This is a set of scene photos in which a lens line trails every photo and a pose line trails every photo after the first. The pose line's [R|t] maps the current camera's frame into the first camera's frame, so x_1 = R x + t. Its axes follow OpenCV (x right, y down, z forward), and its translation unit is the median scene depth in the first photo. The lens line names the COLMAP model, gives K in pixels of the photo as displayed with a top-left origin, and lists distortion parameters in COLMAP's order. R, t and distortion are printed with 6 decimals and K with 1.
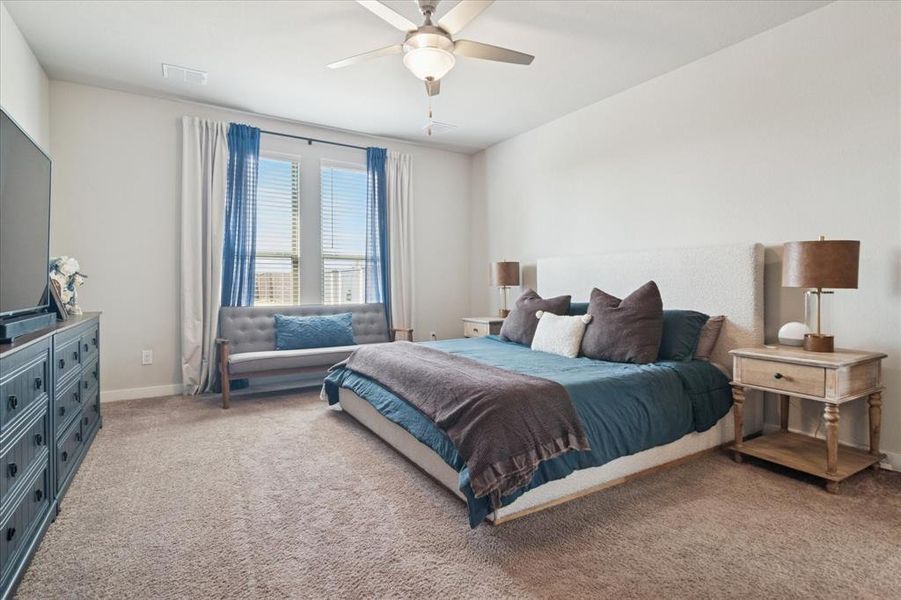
lens RADIAL K [[450.7, 0, 444.0], [0, 450.7, 283.3], [0, 0, 1]] dist [0.001229, 0.000393]
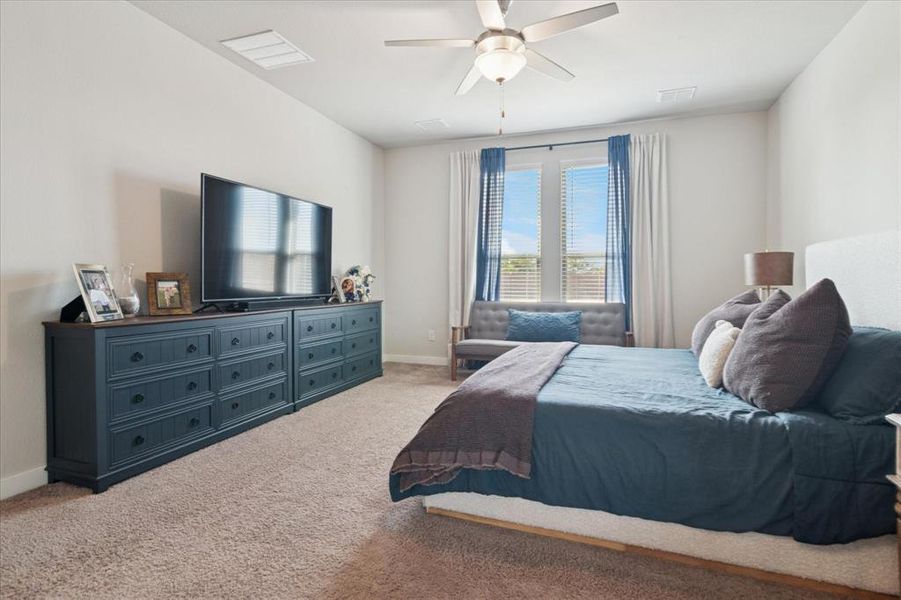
lens RADIAL K [[450.7, 0, 444.0], [0, 450.7, 283.3], [0, 0, 1]] dist [0.001229, 0.000393]
pose [[0.626386, 0.004457, -0.779501, 0.398829], [-0.001350, 0.999988, 0.004633, -0.000744], [0.779512, -0.001849, 0.626384, 0.155637]]
